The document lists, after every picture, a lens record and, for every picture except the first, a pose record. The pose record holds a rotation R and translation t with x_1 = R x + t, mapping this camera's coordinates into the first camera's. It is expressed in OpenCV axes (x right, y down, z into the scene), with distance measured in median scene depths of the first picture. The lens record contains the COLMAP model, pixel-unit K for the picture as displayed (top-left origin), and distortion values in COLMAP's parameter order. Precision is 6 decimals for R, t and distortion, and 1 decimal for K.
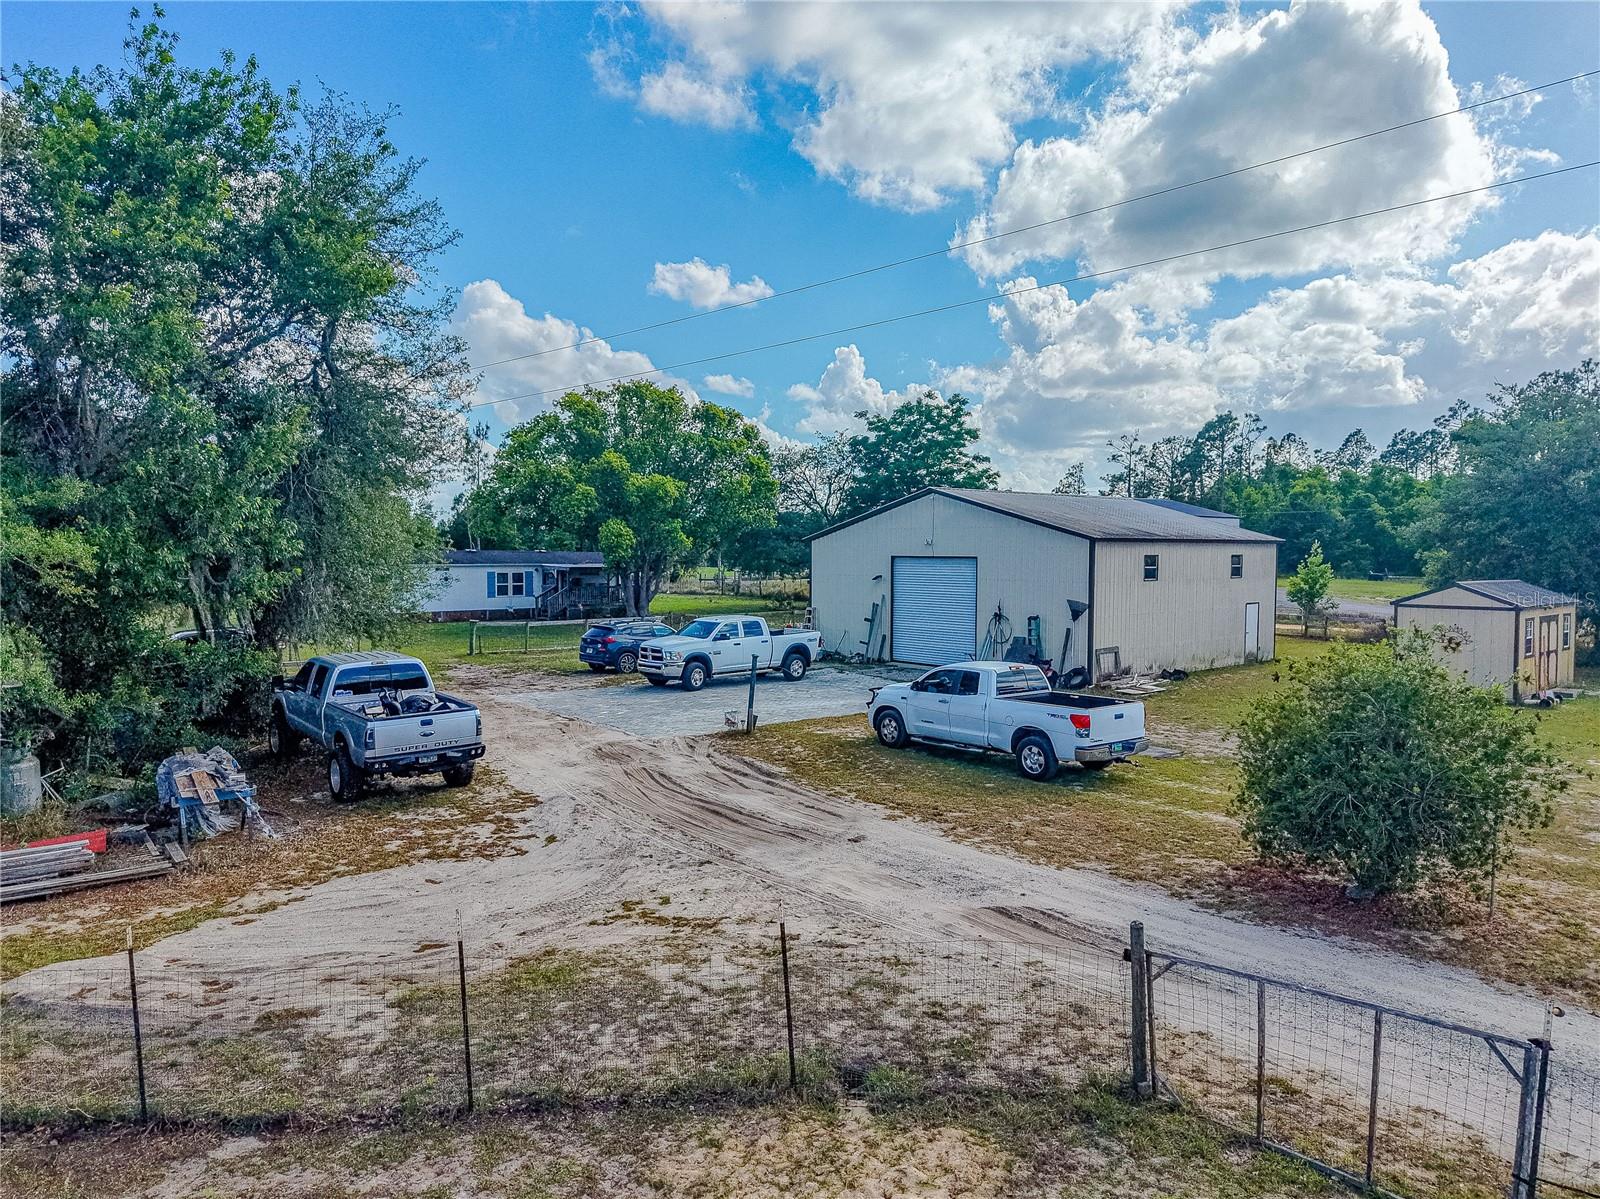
lens RADIAL K [[1087.6, 0, 803.2], [0, 1087.6, 593.7], [0, 0, 1]] dist [0.011725, -0.001722]
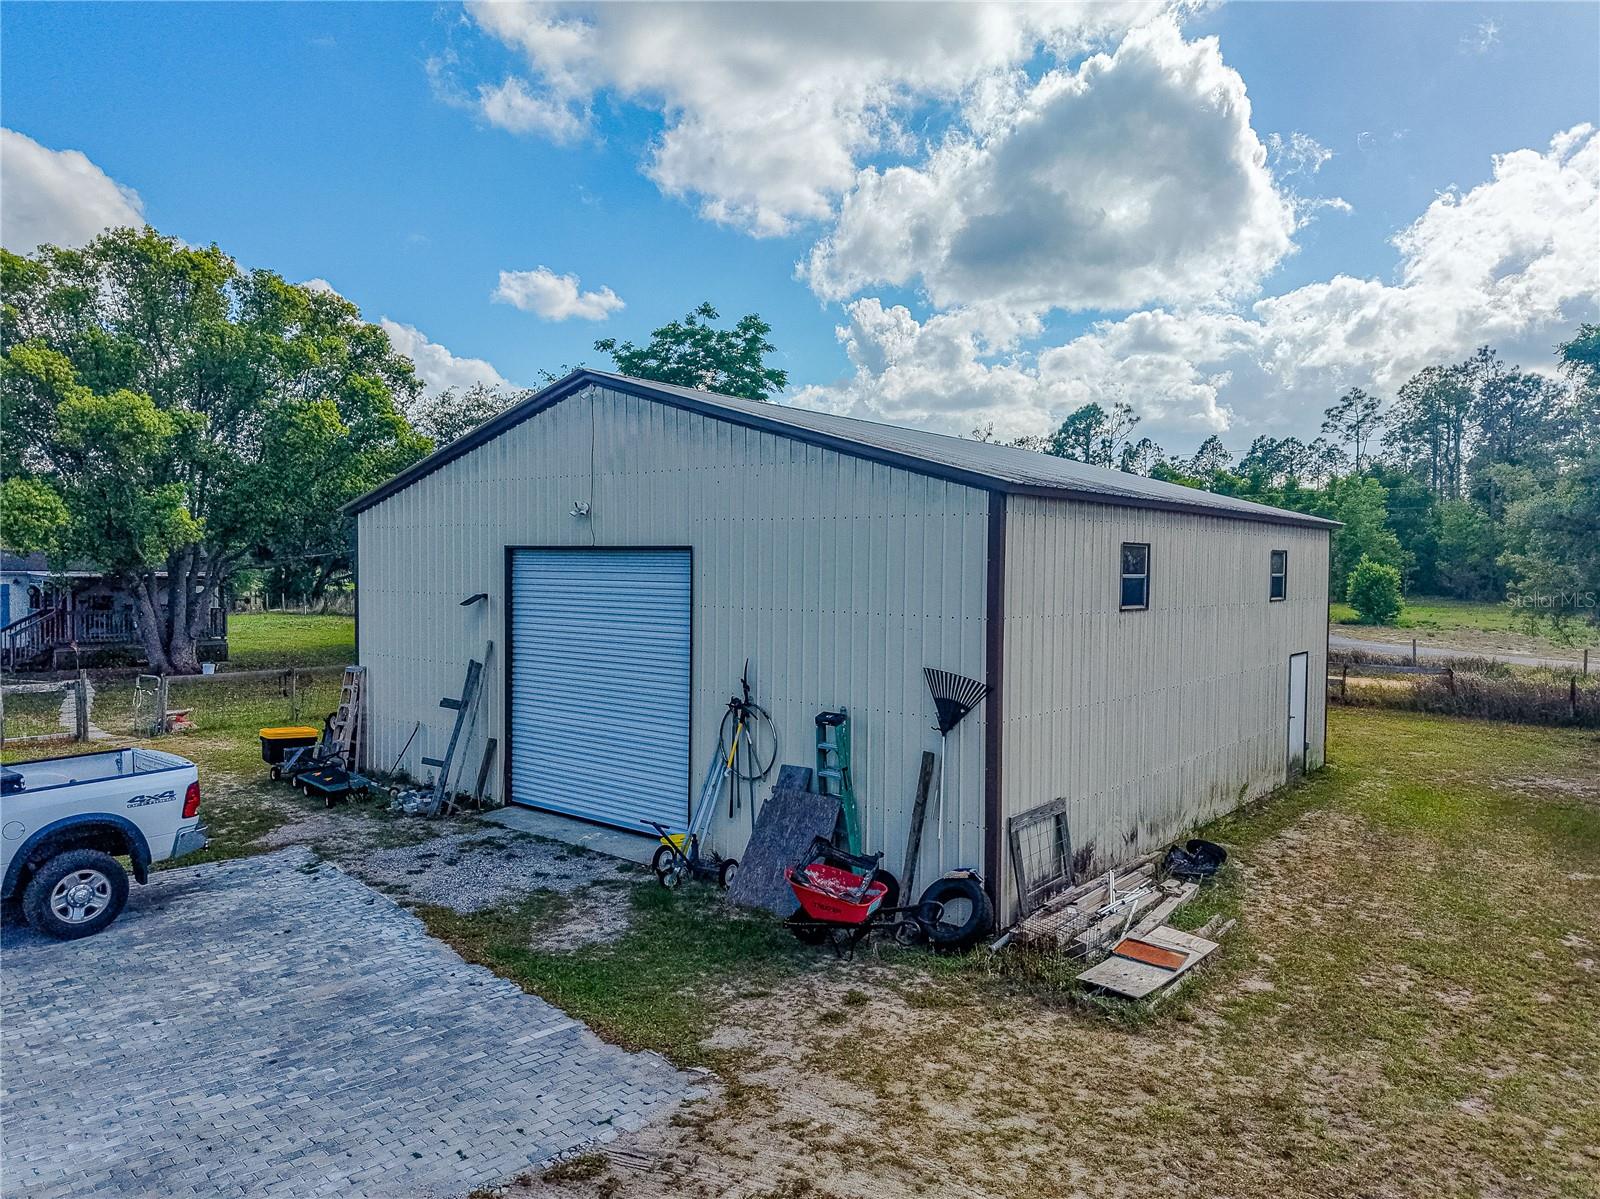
lens RADIAL K [[1077.5, 0, 807.8], [0, 1077.5, 606.4], [0, 0, 1]] dist [0.042565, -0.045652]
pose [[0.989625, -0.004999, 0.143590, 0.136102], [0.005775, 0.999971, -0.004983, -0.011125], [-0.143560, 0.005761, 0.989625, 0.578028]]
